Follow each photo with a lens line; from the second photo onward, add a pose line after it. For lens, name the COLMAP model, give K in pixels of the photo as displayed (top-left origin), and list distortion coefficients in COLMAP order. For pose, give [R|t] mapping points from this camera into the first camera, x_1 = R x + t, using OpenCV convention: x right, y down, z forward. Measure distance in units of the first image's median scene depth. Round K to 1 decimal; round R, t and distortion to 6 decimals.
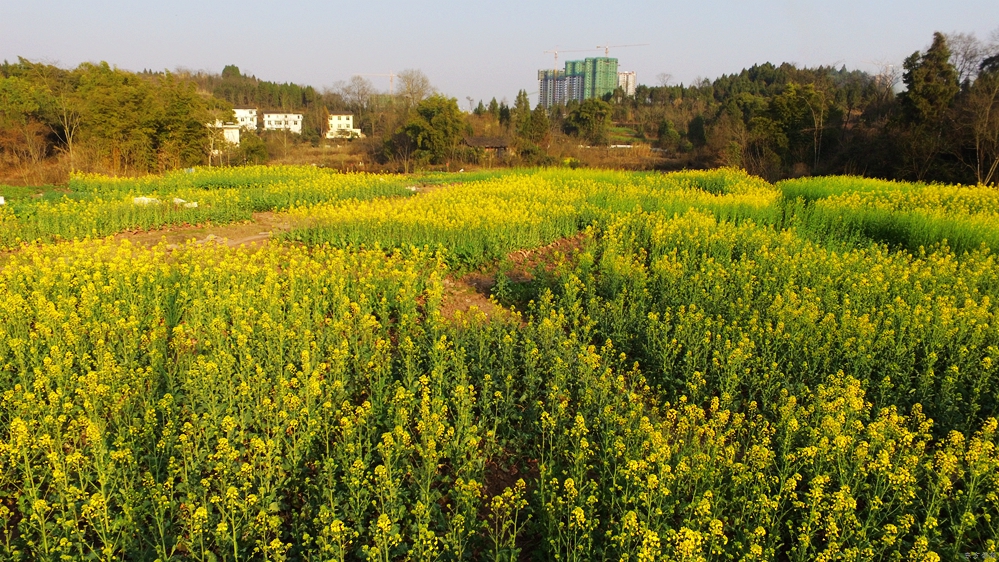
lens RADIAL K [[670.8, 0, 500.2], [0, 670.8, 289.4], [0, 0, 1]] dist [-0.129017, 0.097602]
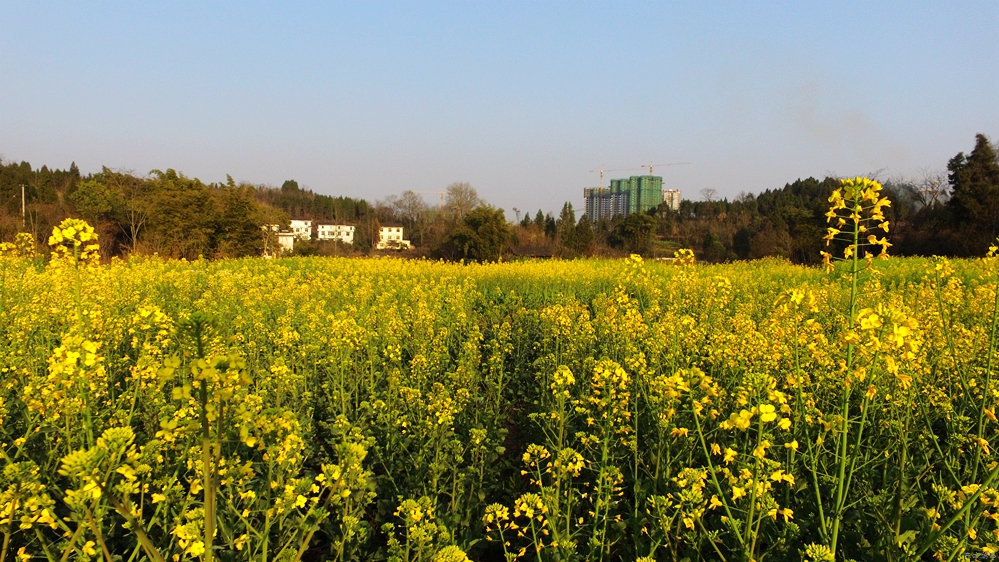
lens RADIAL K [[670.8, 0, 500.2], [0, 670.8, 289.4], [0, 0, 1]] dist [-0.129017, 0.097602]
pose [[0.997560, 0.009402, -0.069181, 0.001447], [-0.021084, 0.985195, -0.170136, 0.006417], [0.066557, 0.171180, 0.982989, 0.001739]]
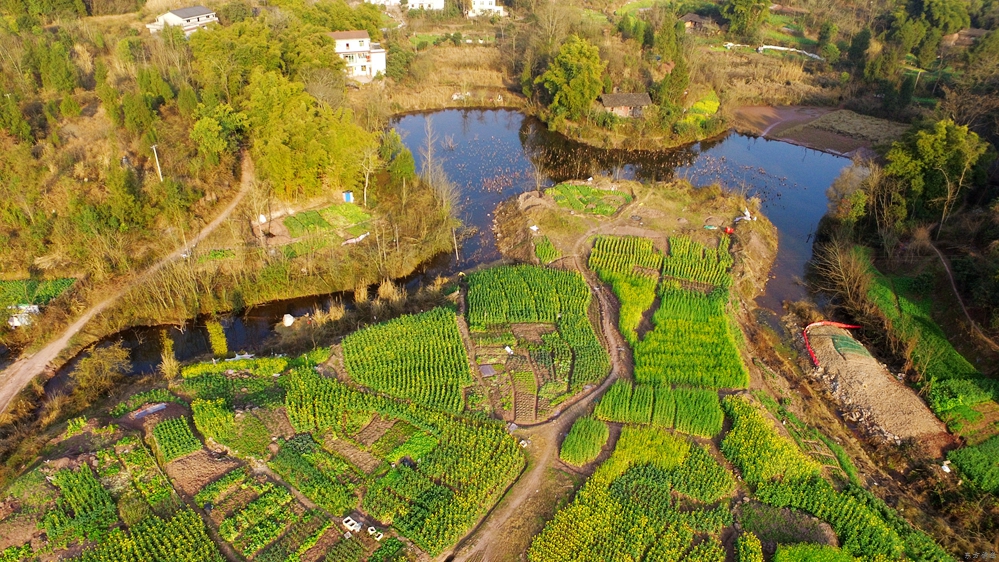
lens RADIAL K [[670.8, 0, 500.2], [0, 670.8, 289.4], [0, 0, 1]] dist [-0.129017, 0.097602]
pose [[0.977891, 0.113038, -0.175928, 0.003734], [-0.056648, 0.953046, 0.297479, -0.135788], [0.201294, -0.280937, 0.938379, -0.031717]]
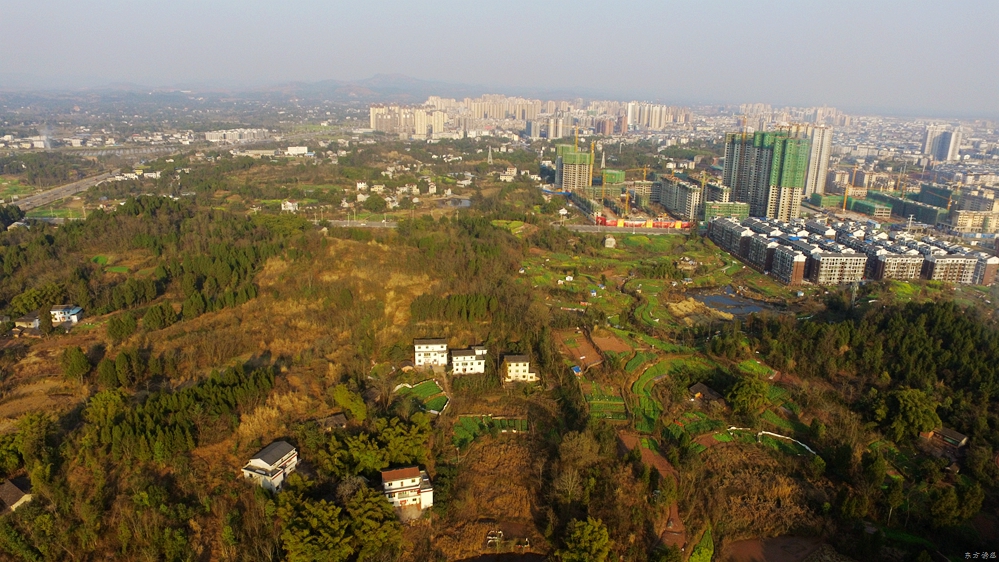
lens RADIAL K [[670.8, 0, 500.2], [0, 670.8, 289.4], [0, 0, 1]] dist [-0.129017, 0.097602]
pose [[0.963413, 0.079293, -0.256022, 0.012215], [-0.064264, 0.995711, 0.066556, -0.469762], [0.260201, -0.047668, 0.964377, -0.109701]]
